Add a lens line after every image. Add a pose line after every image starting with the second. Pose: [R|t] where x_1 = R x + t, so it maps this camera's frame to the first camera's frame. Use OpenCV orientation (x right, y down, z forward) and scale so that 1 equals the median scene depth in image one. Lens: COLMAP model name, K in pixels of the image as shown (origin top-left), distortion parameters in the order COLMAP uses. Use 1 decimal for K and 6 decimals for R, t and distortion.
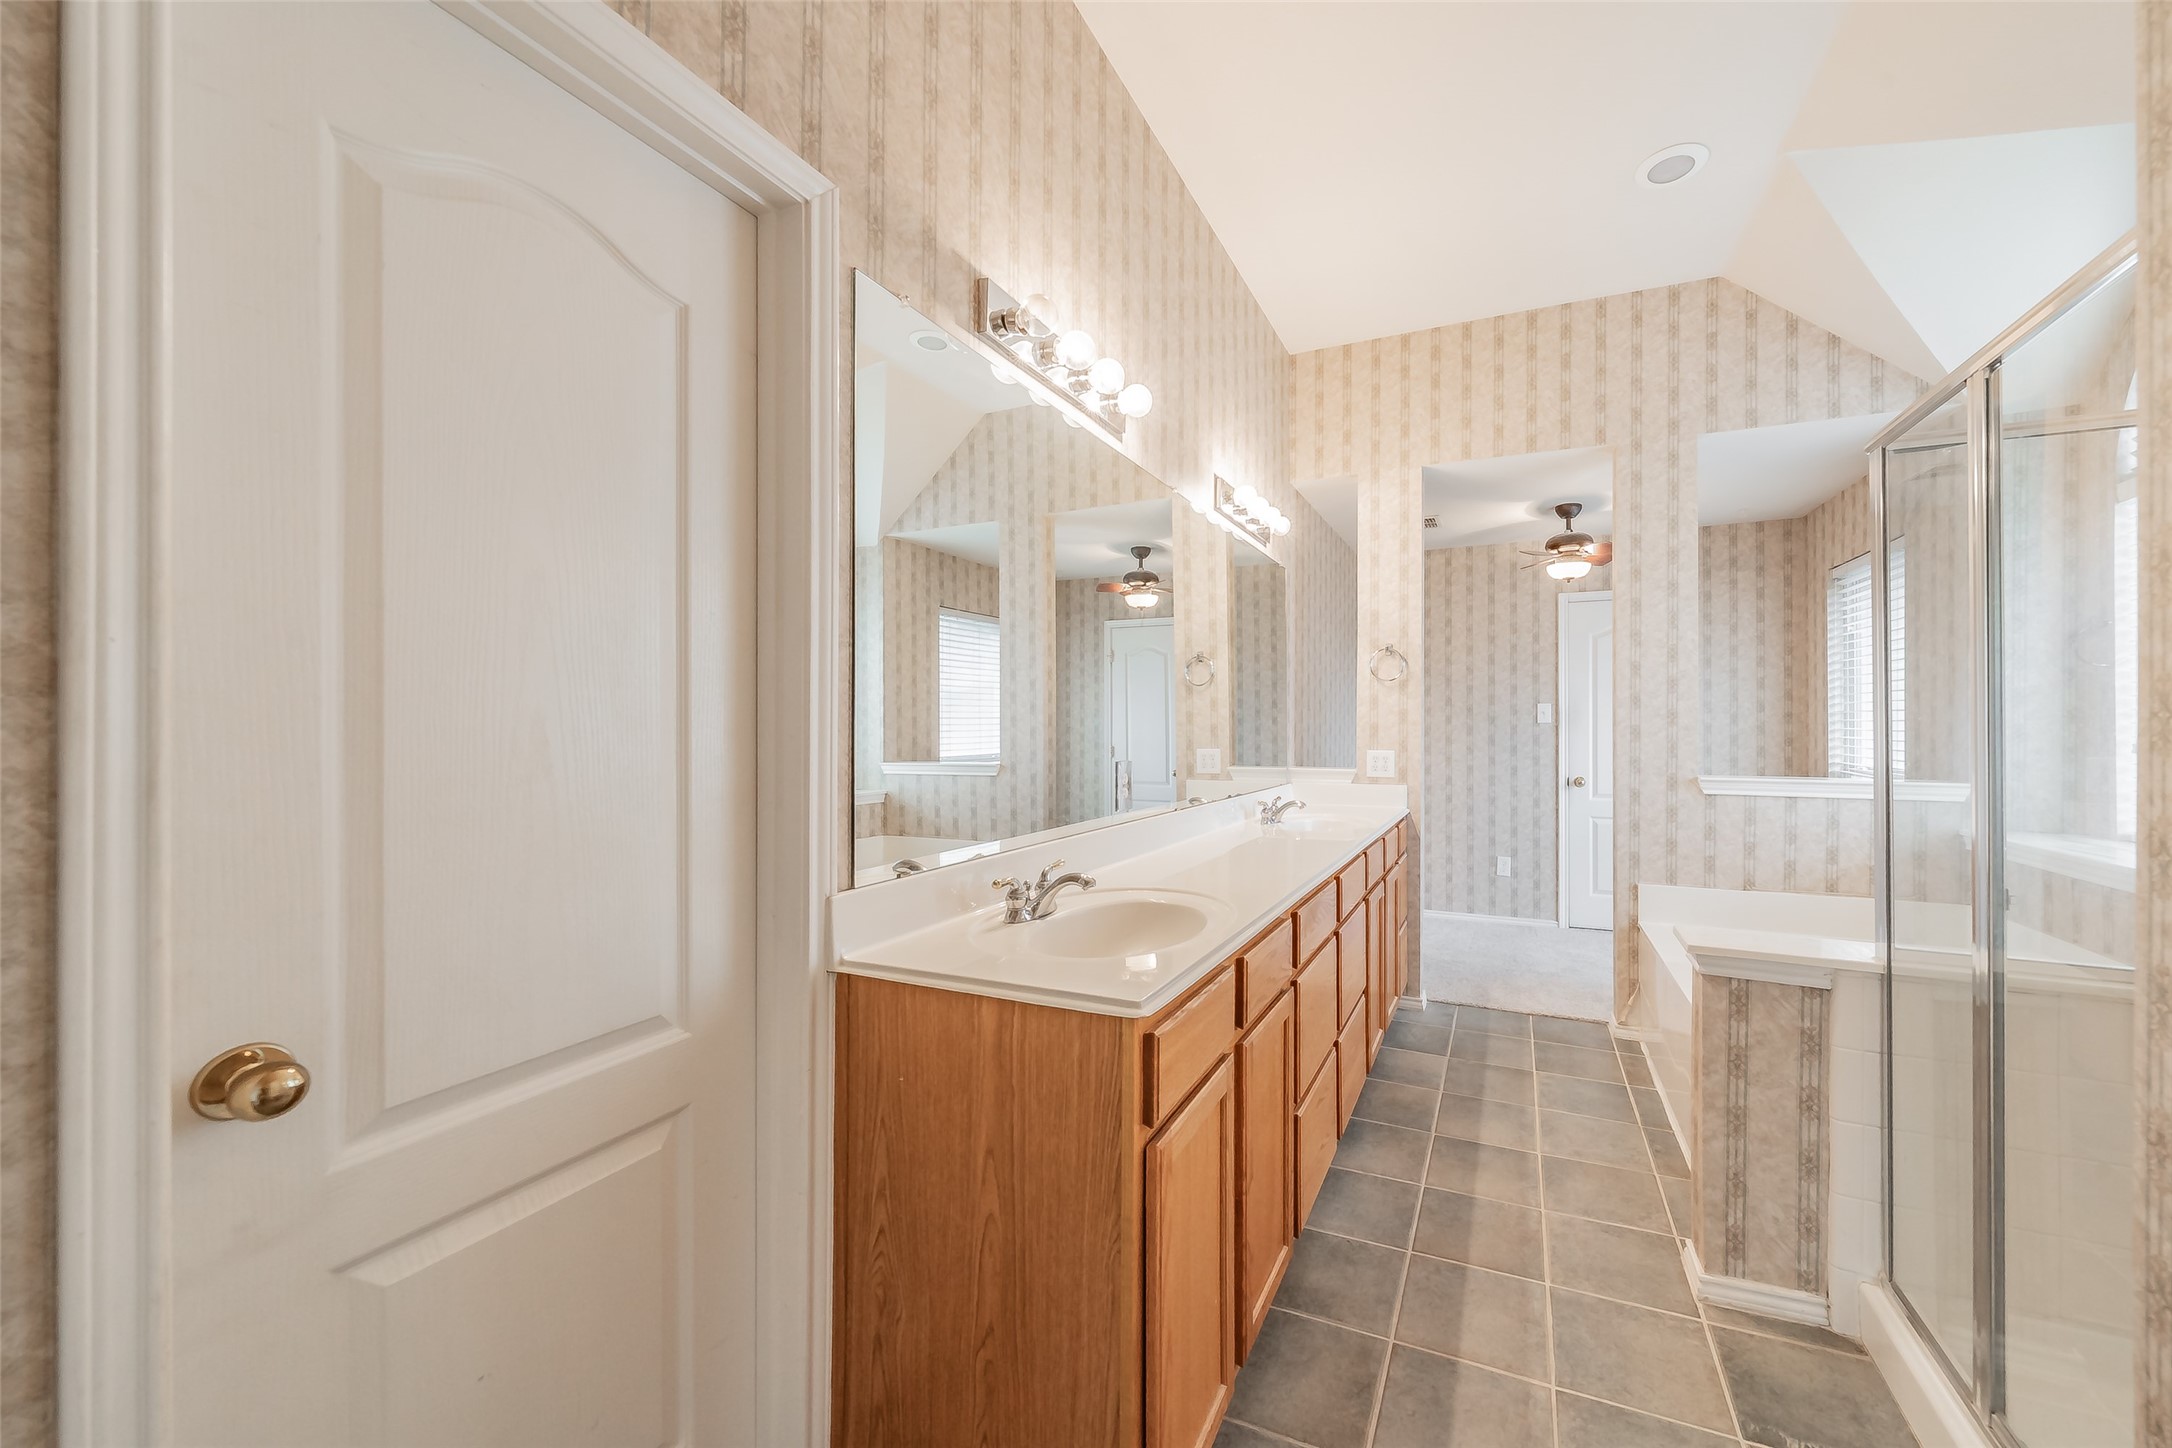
lens RADIAL K [[747.5, 0, 1223.5], [0, 747.5, 722.3], [0, 0, 1]] dist [-0.002967, 0.000201]
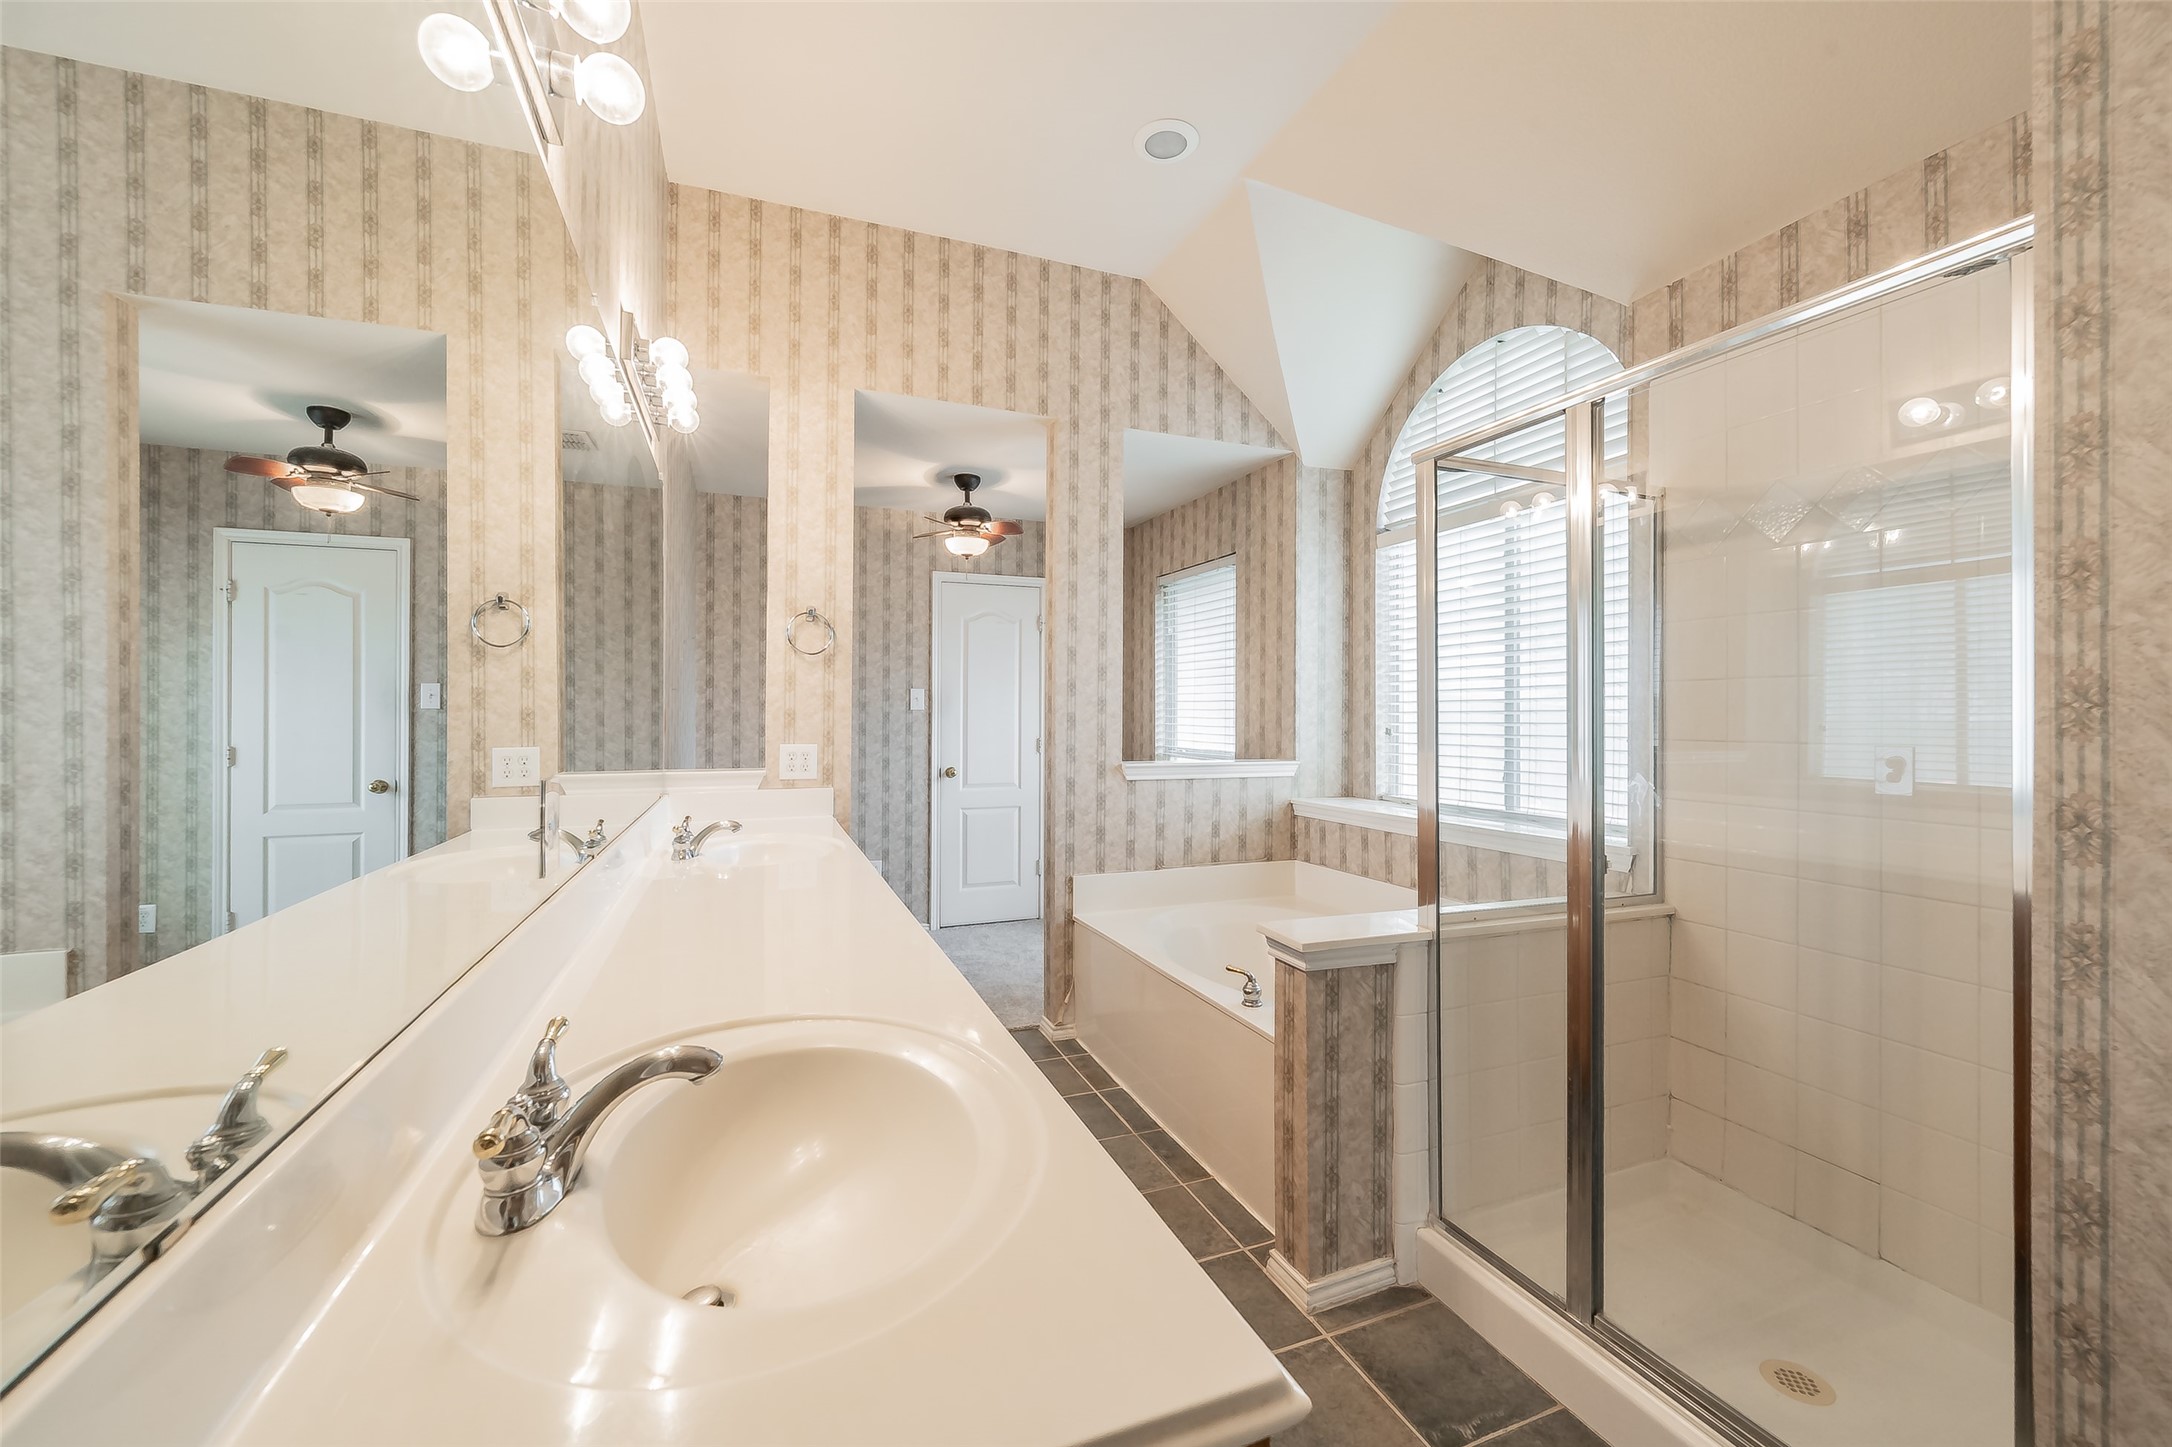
lens RADIAL K [[805.0, 0, 1048.4], [0, 805.0, 707.7], [0, 0, 1]] dist [-0.002408, 0.000638]
pose [[0.753978, 0.007536, 0.656857, -0.118930], [-0.006311, 0.999971, -0.004228, 0.001503], [-0.656870, -0.000957, 0.754004, 0.176839]]
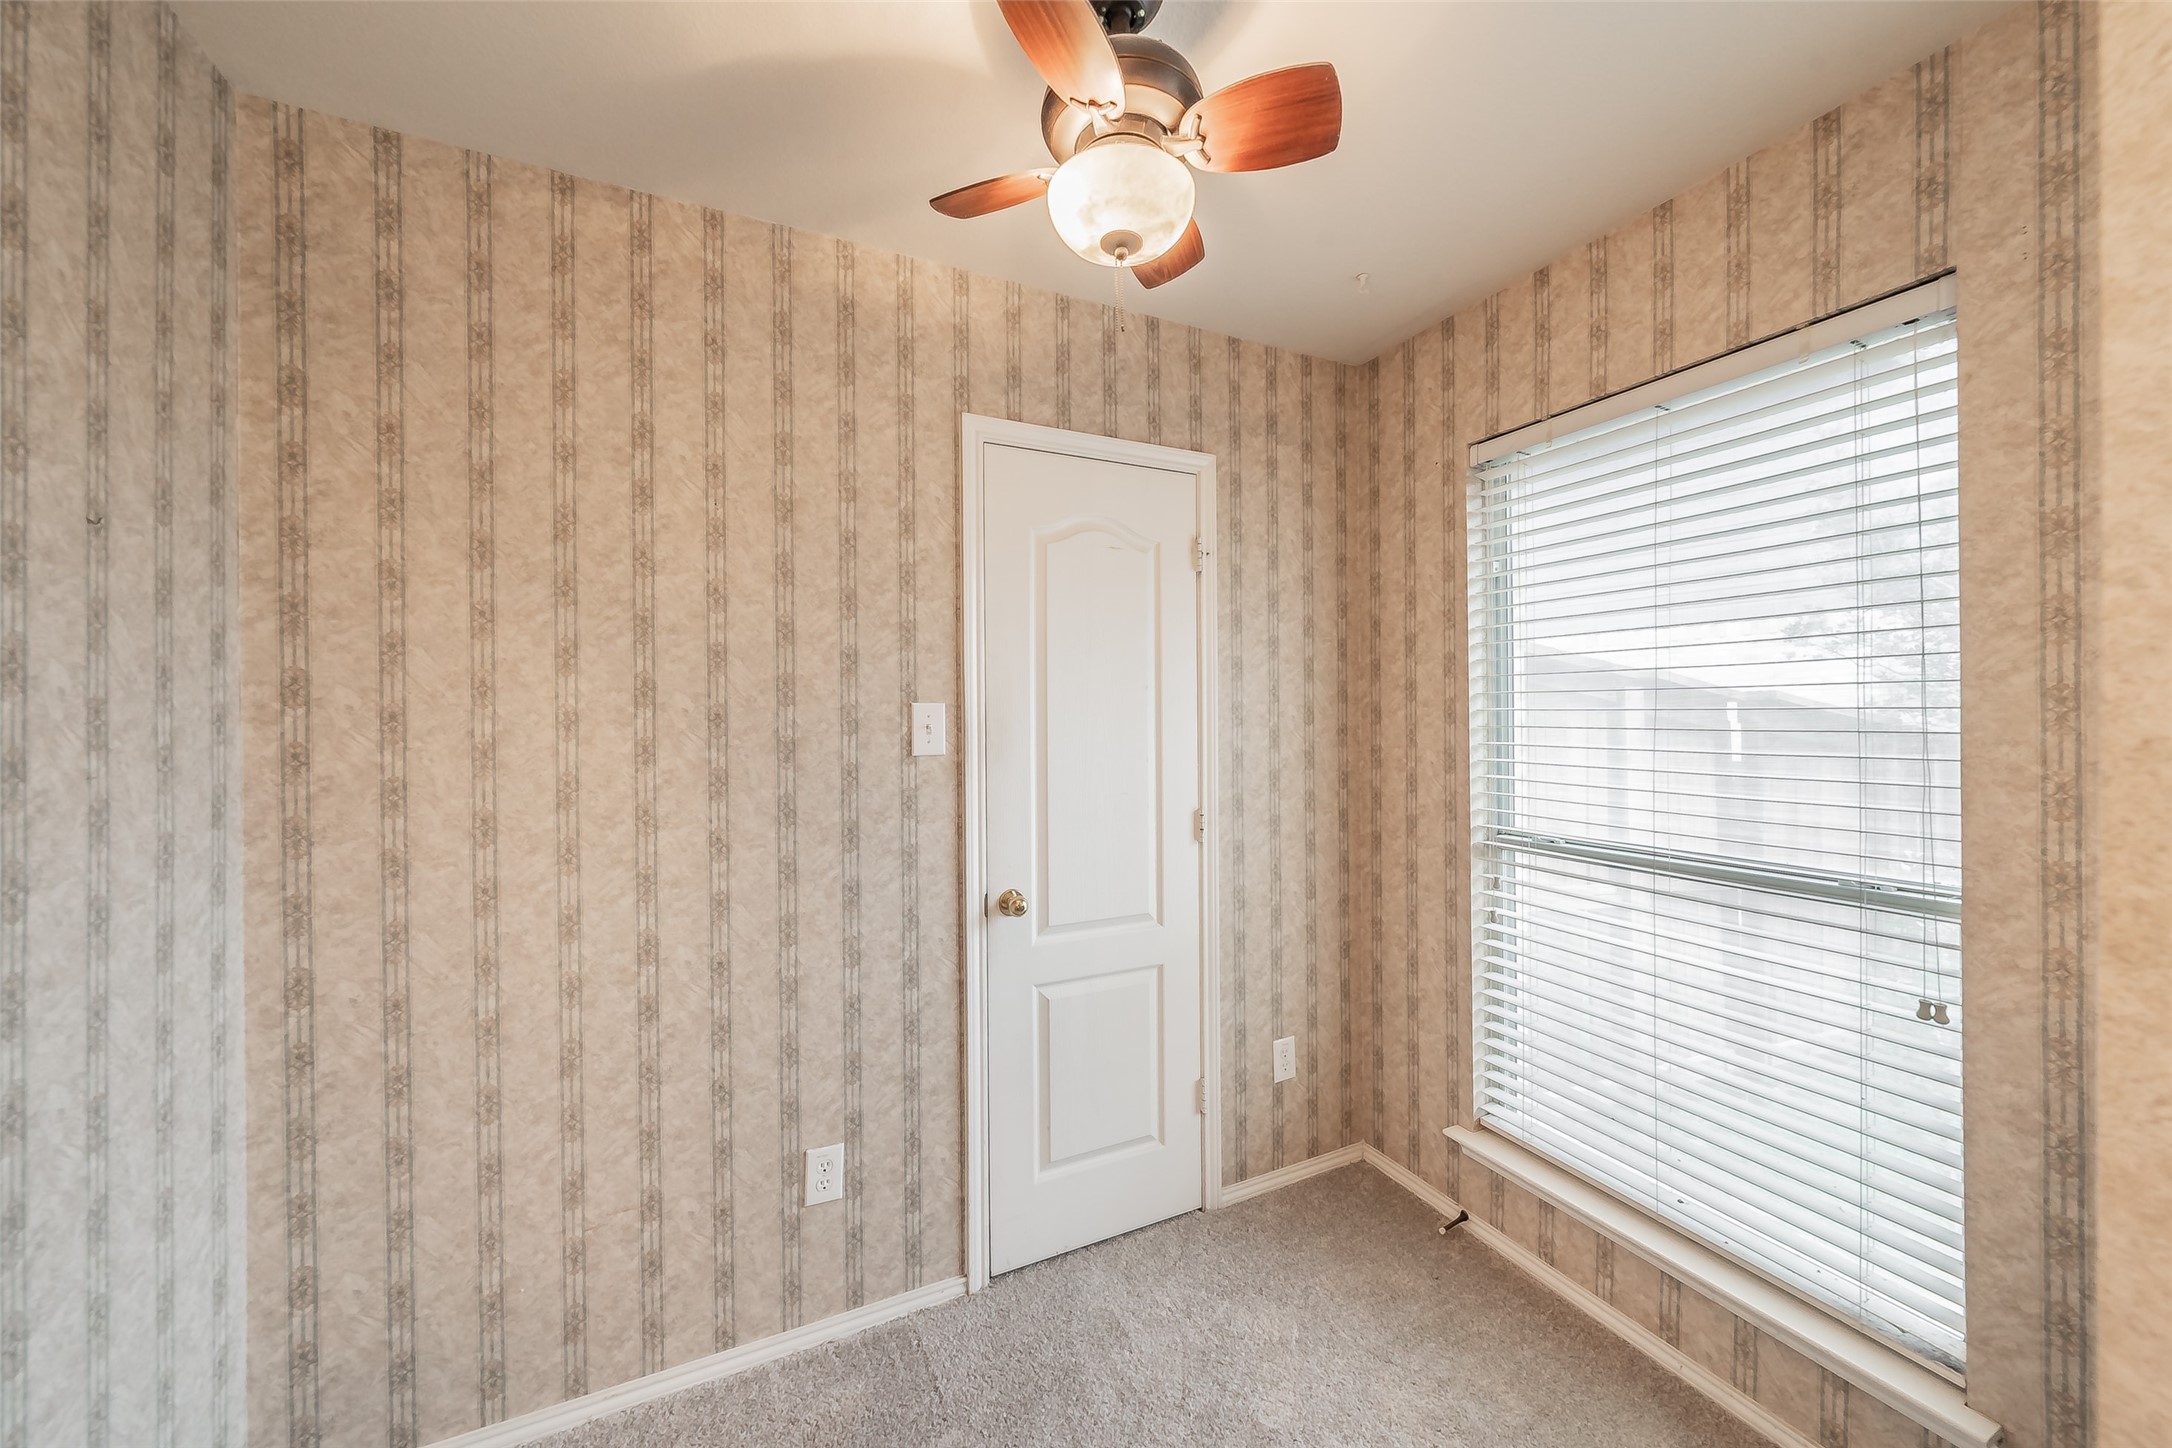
lens RADIAL K [[756.3, 0, 1072.7], [0, 756.3, 722.3], [0, 0, 1]] dist [-0.003264, 0.000535]
pose [[0.699070, -0.006038, 0.715028, 0.253141], [0.005135, 0.999981, 0.003424, -0.019836], [-0.715035, 0.001278, 0.699087, 0.822998]]
